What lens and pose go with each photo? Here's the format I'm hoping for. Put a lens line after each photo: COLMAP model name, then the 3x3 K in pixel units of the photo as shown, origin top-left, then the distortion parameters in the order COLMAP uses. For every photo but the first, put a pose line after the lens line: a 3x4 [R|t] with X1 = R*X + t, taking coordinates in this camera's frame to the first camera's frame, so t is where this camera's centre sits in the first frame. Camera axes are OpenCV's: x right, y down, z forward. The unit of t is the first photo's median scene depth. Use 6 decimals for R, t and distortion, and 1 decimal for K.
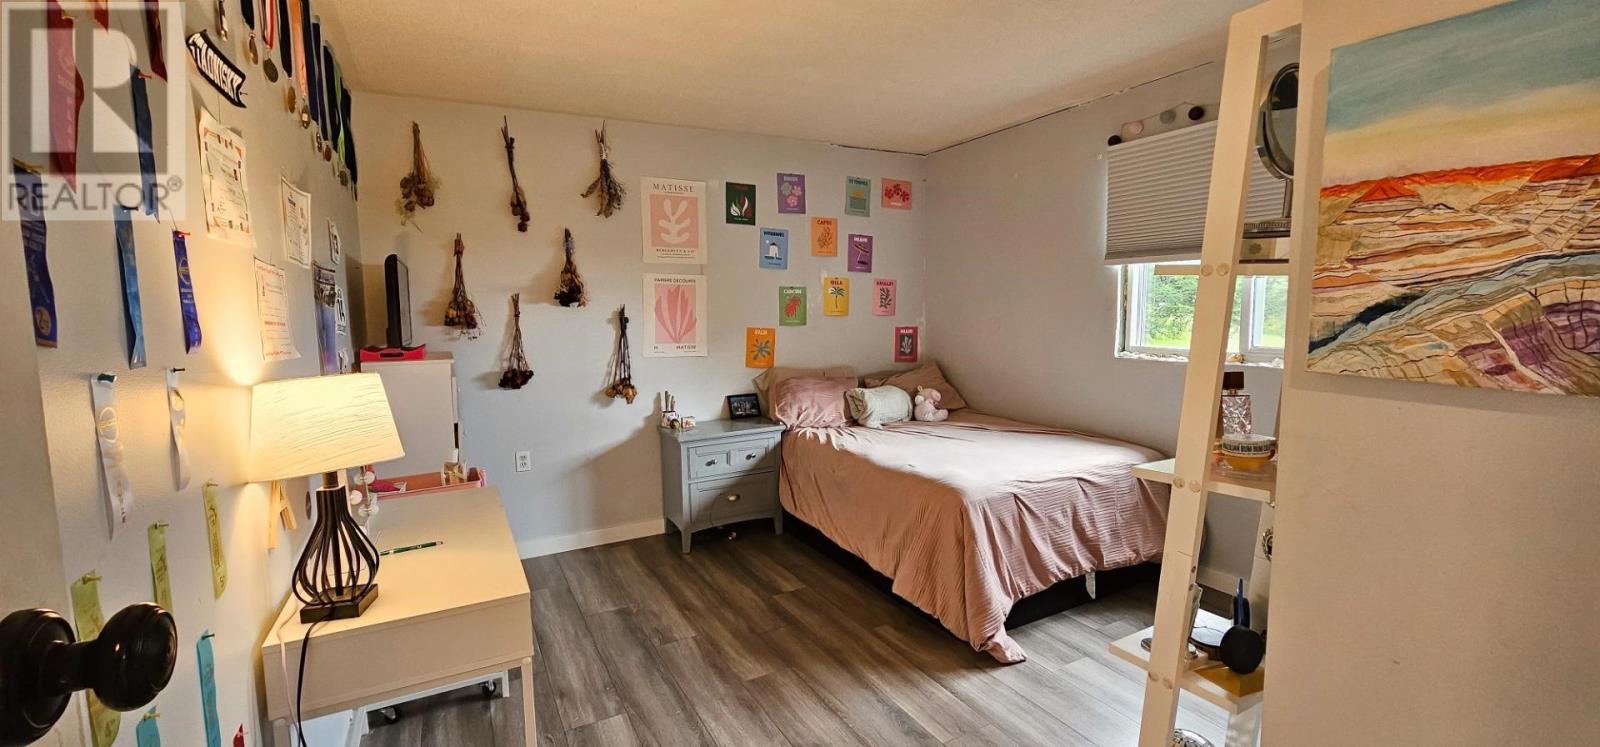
lens RADIAL K [[654.7, 0, 796.3], [0, 654.7, 364.1], [0, 0, 1]] dist [0.000089, -0.000521]
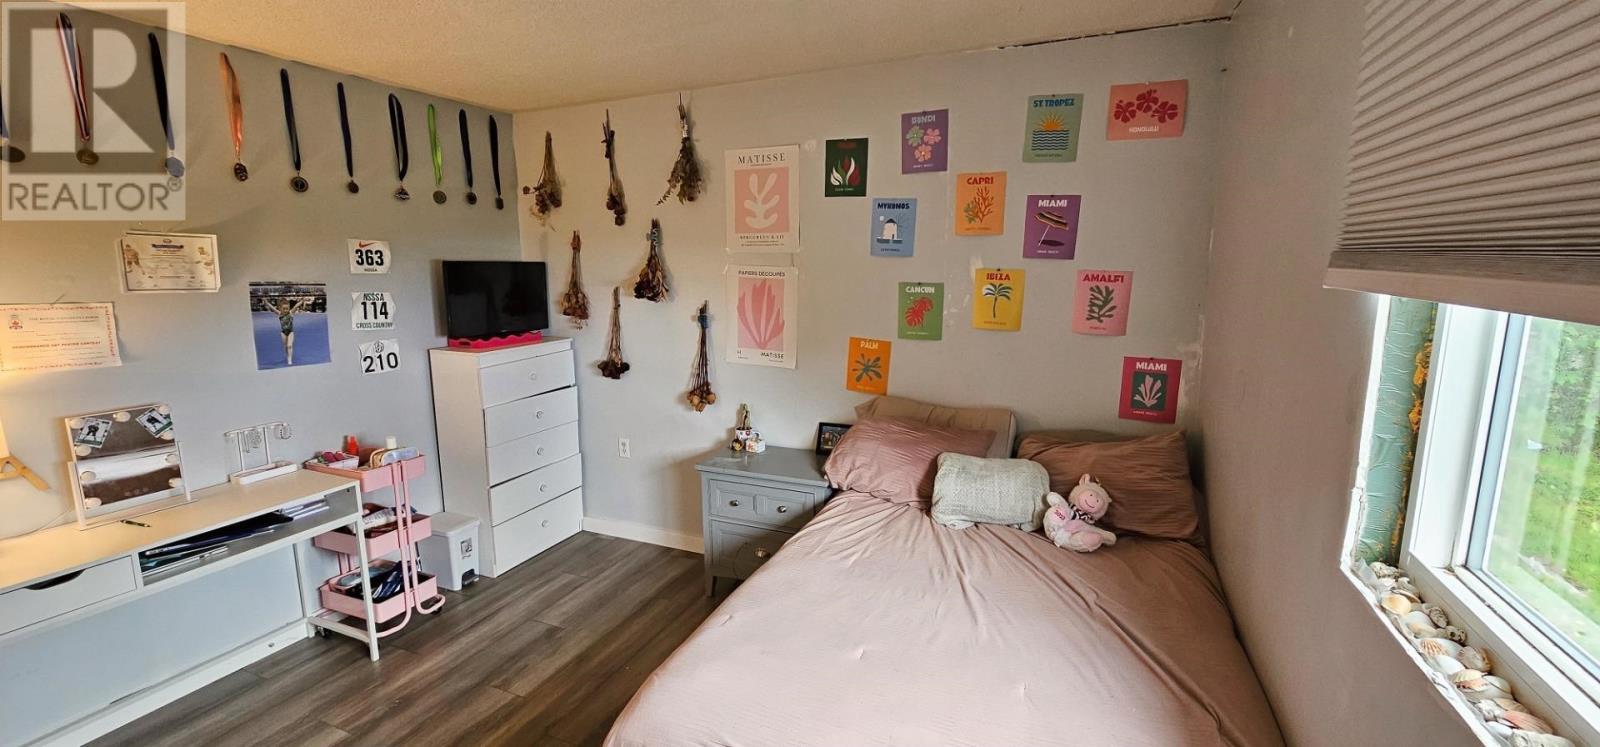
lens RADIAL K [[654.7, 0, 796.3], [0, 654.7, 364.1], [0, 0, 1]] dist [0.000089, -0.000521]
pose [[0.618361, 0.136562, -0.773939, 0.482795], [-0.071108, 0.990470, 0.117955, -0.112782], [0.782671, -0.017906, 0.622178, 0.510130]]
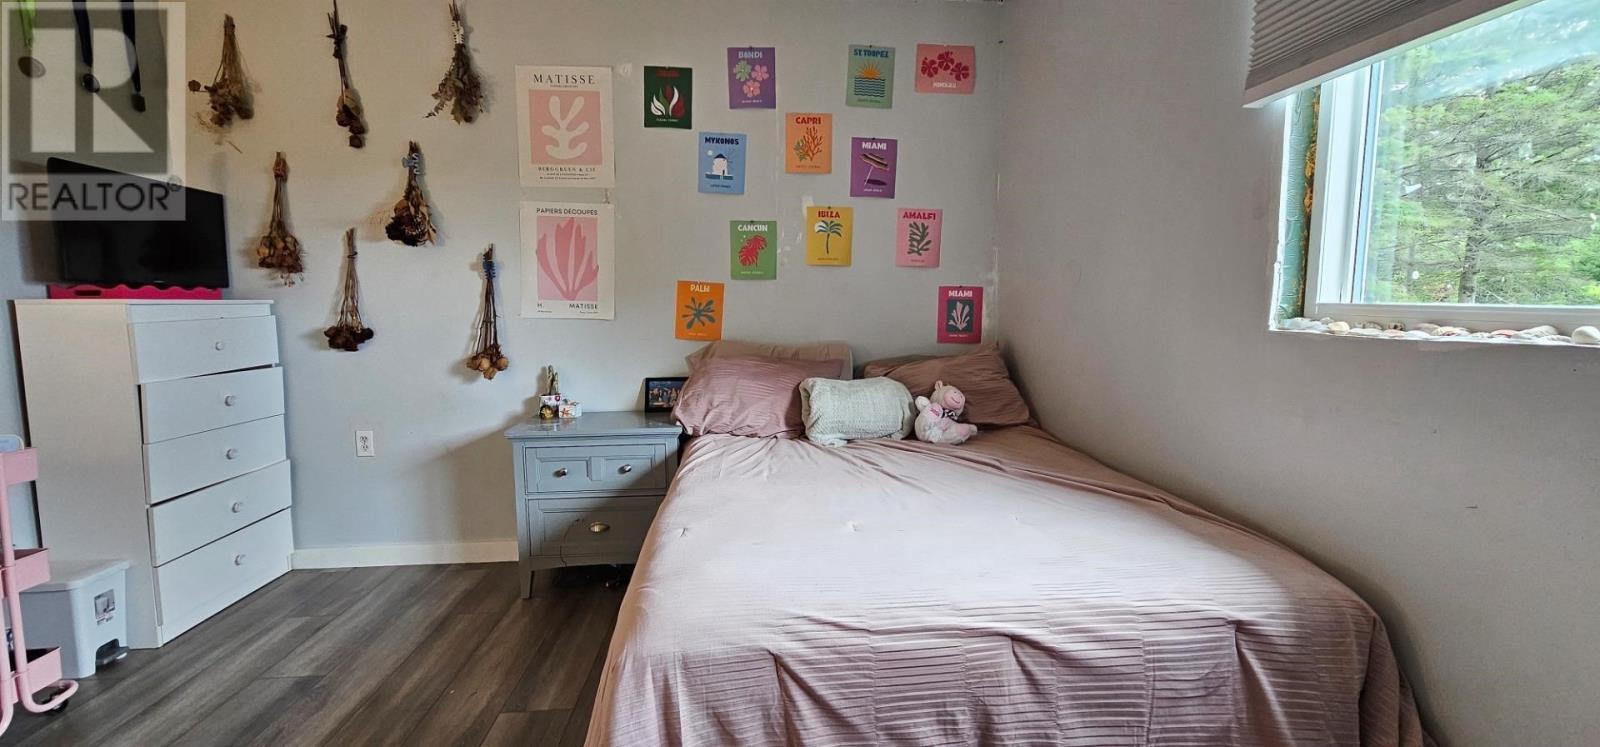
lens RADIAL K [[654.7, 0, 796.3], [0, 654.7, 364.1], [0, 0, 1]] dist [0.000089, -0.000521]
pose [[0.913434, 0.048253, -0.404116, 0.332133], [-0.043611, 0.998834, 0.020689, 0.012500], [0.404644, -0.001275, 0.914474, 0.439108]]
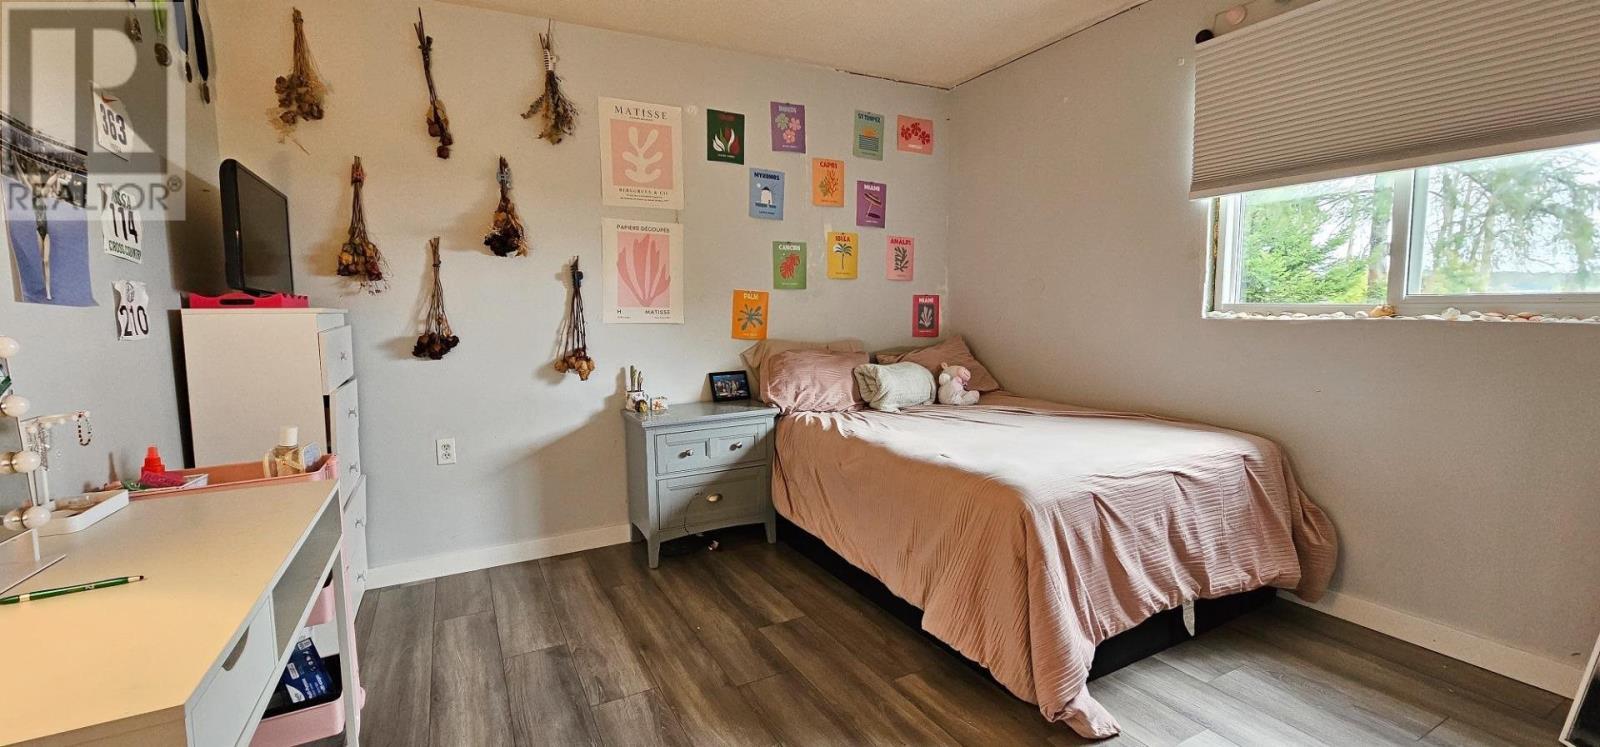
lens RADIAL K [[654.7, 0, 796.3], [0, 654.7, 364.1], [0, 0, 1]] dist [0.000089, -0.000521]
pose [[0.999987, 0.001312, -0.004932, 0.007463], [-0.001316, 0.999999, -0.000919, 0.038800], [0.004931, 0.000926, 0.999987, 0.190484]]
